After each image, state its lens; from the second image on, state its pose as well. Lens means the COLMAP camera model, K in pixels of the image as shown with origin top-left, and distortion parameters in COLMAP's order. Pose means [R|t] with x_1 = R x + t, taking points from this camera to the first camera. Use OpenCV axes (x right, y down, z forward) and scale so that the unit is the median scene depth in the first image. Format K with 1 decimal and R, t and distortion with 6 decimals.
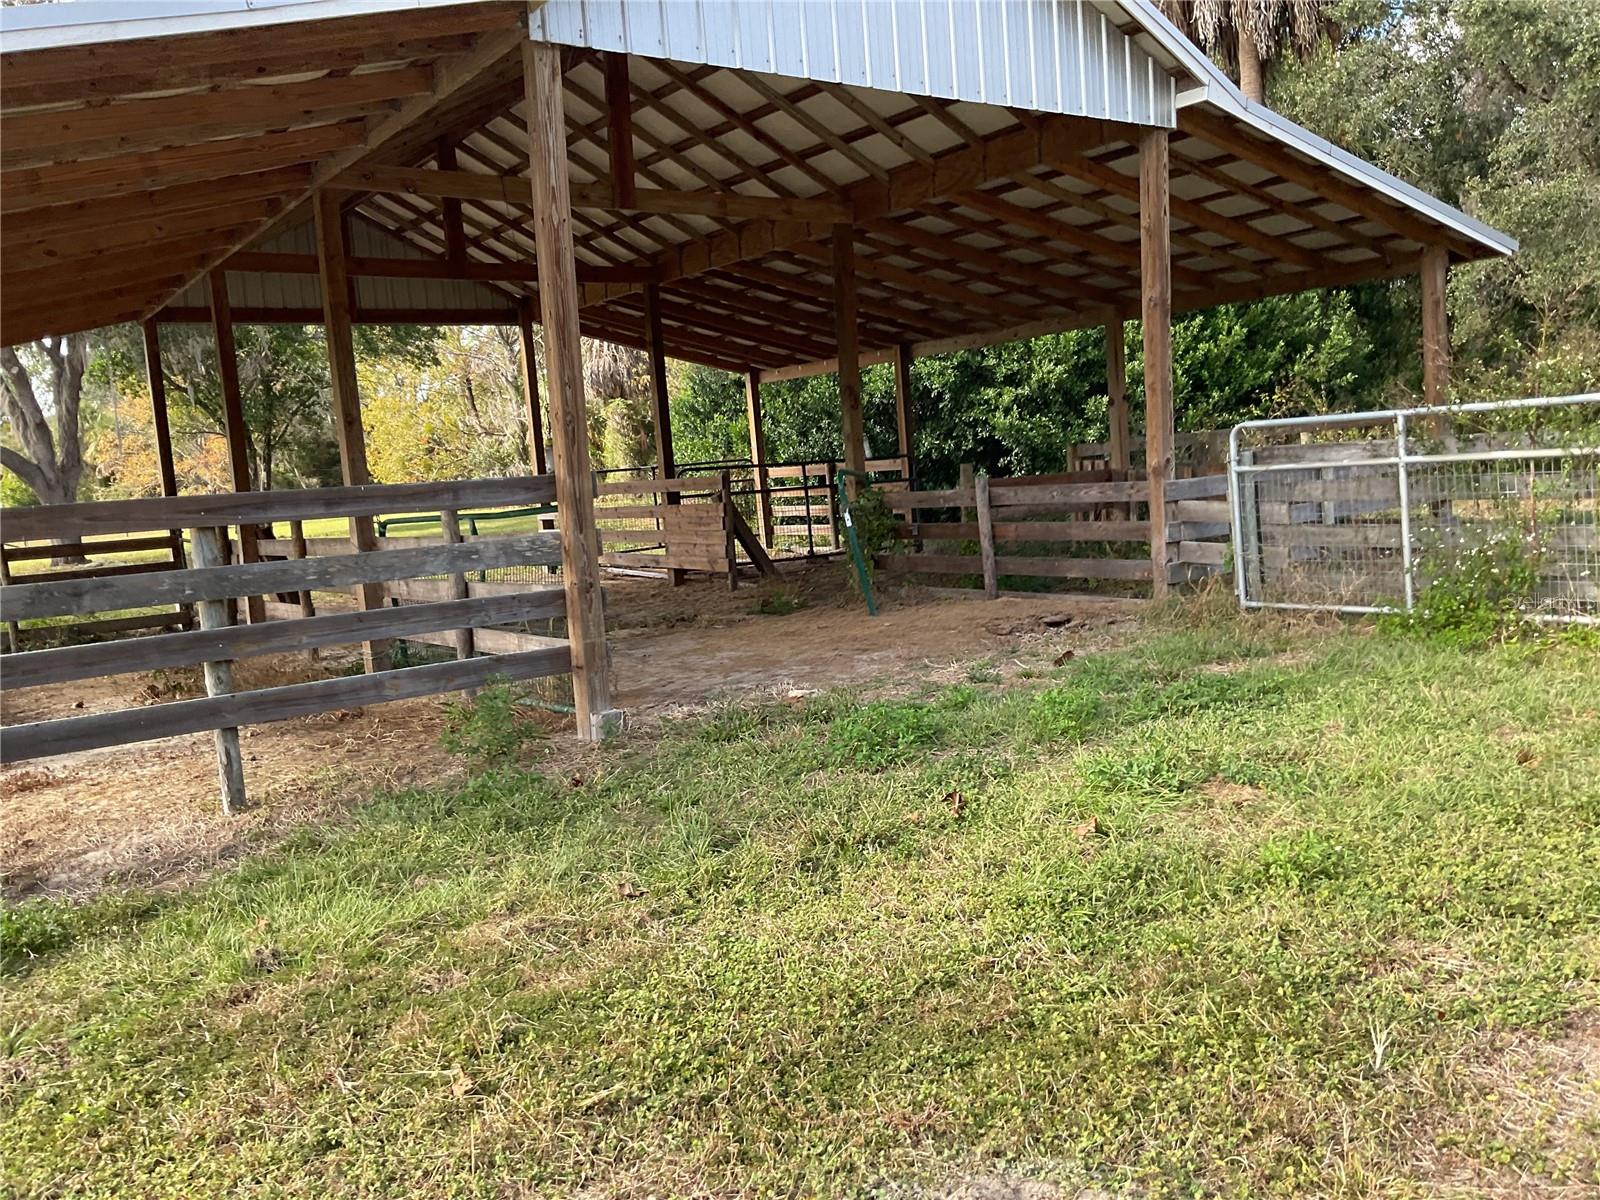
lens RADIAL K [[1372.7, 0, 801.4], [0, 1372.7, 598.9], [0, 0, 1]] dist [-0.038436, -0.013080]
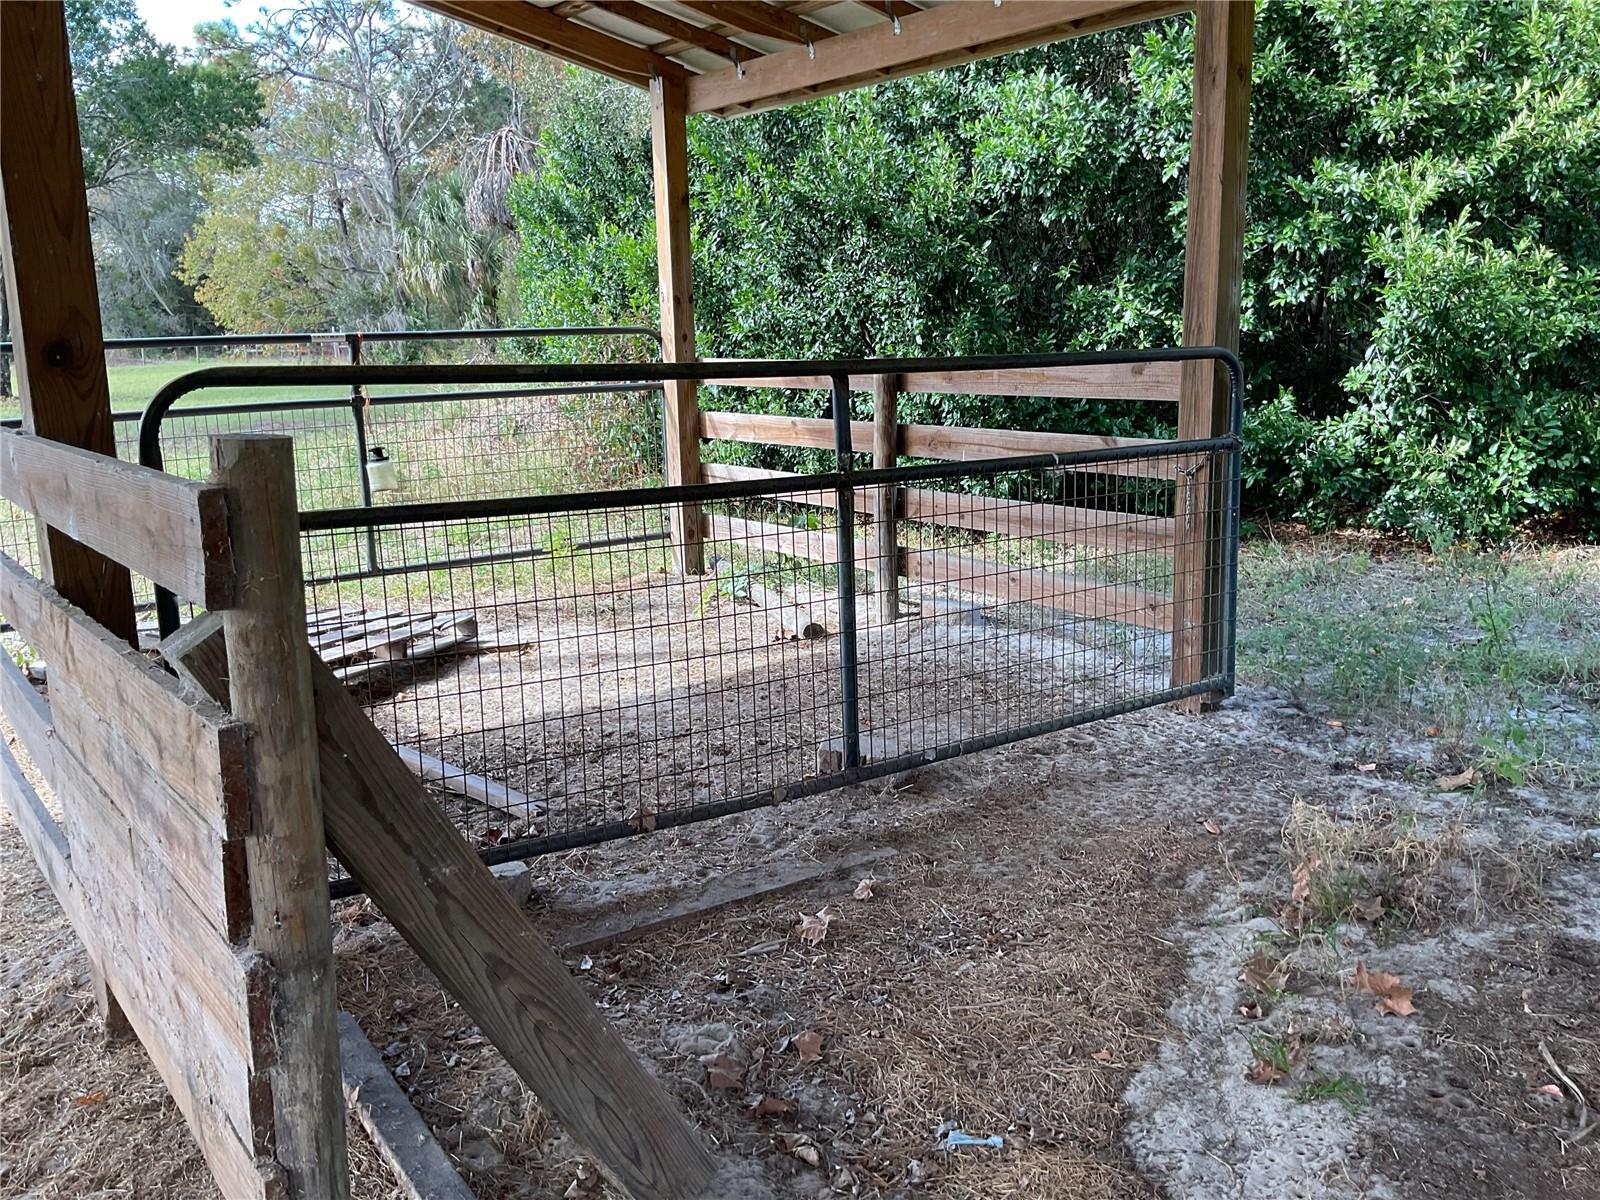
lens RADIAL K [[1372.7, 0, 798.2], [0, 1372.7, 597.6], [0, 0, 1]] dist [-0.038436, -0.013080]
pose [[0.998112, 0.048192, 0.038070, -0.008886], [-0.051579, 0.994268, 0.093652, -0.062346], [-0.033338, -0.095439, 0.994877, 0.588735]]
